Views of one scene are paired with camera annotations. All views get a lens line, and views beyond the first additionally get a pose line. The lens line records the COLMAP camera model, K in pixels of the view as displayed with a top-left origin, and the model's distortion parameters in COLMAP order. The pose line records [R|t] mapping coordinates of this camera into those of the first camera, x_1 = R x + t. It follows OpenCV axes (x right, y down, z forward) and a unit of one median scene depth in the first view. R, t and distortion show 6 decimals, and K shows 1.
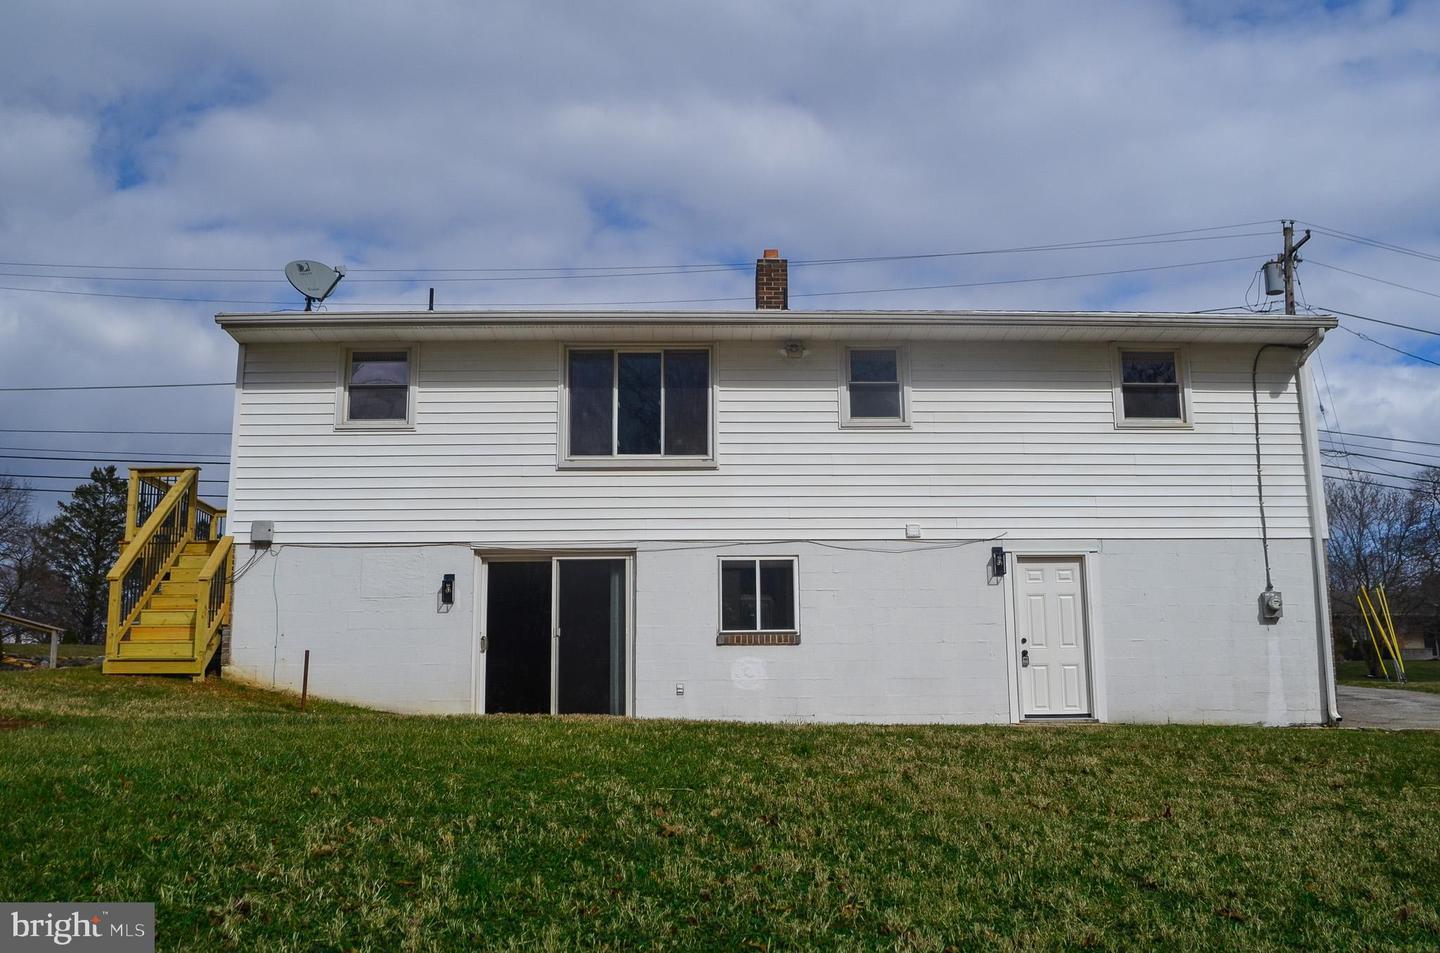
lens RADIAL K [[1356.3, 0, 720.0], [0, 1356.3, 476.5], [0, 0, 1]] dist [-0.008946, 0.007378]
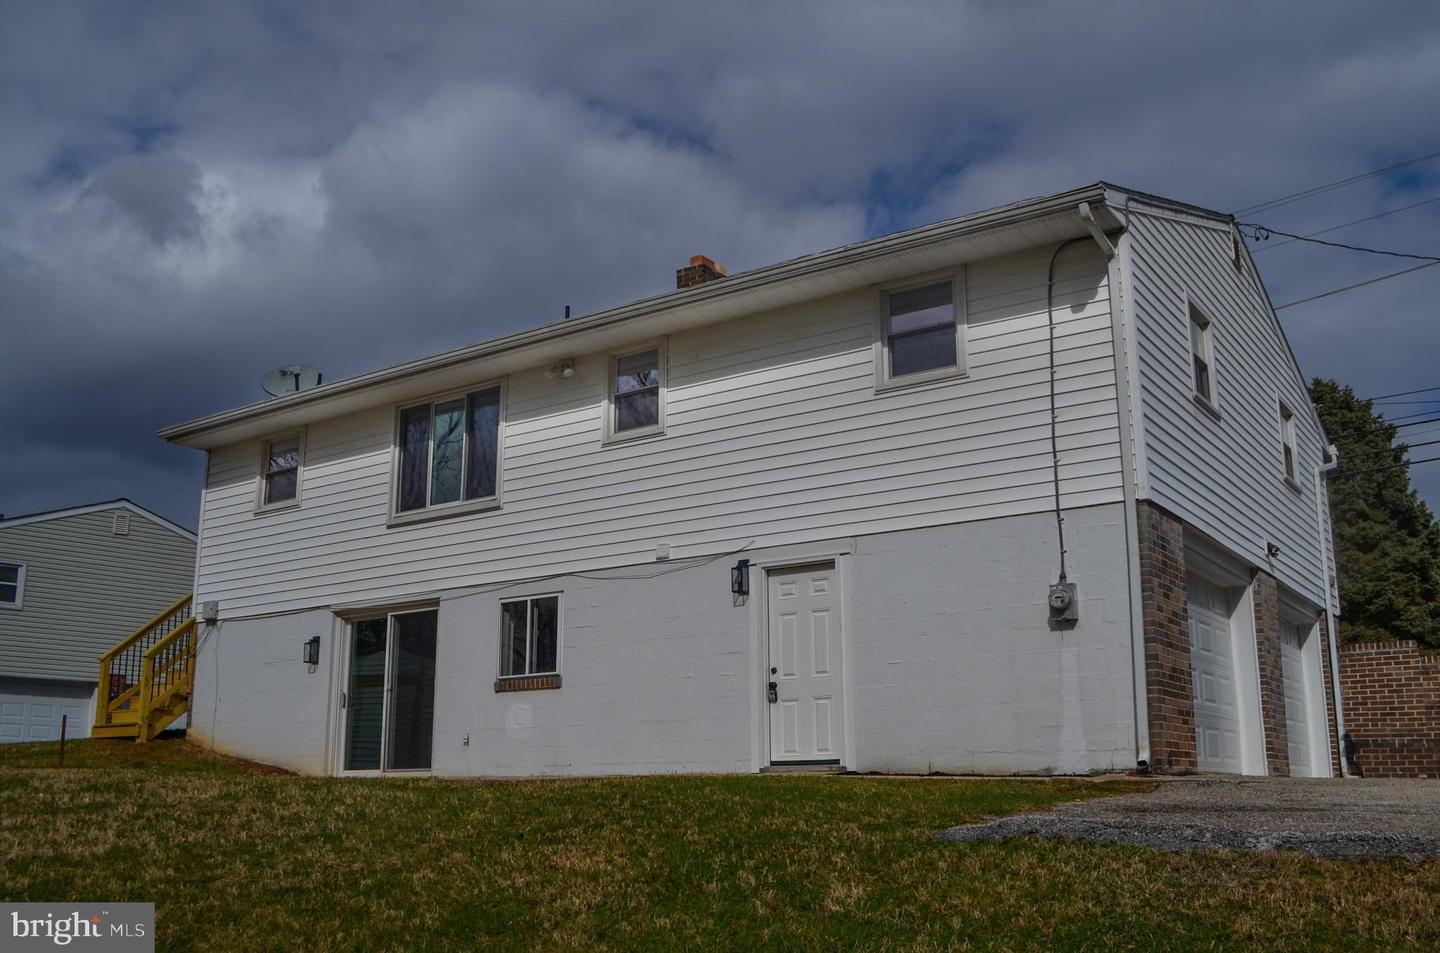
lens RADIAL K [[1356.3, 0, 720.0], [0, 1356.3, 476.5], [0, 0, 1]] dist [-0.008946, 0.007378]
pose [[0.798326, -0.135857, -0.586702, 0.695556], [0.118028, 0.990625, -0.068789, 0.057372], [0.590547, -0.014332, 0.806876, 0.320534]]
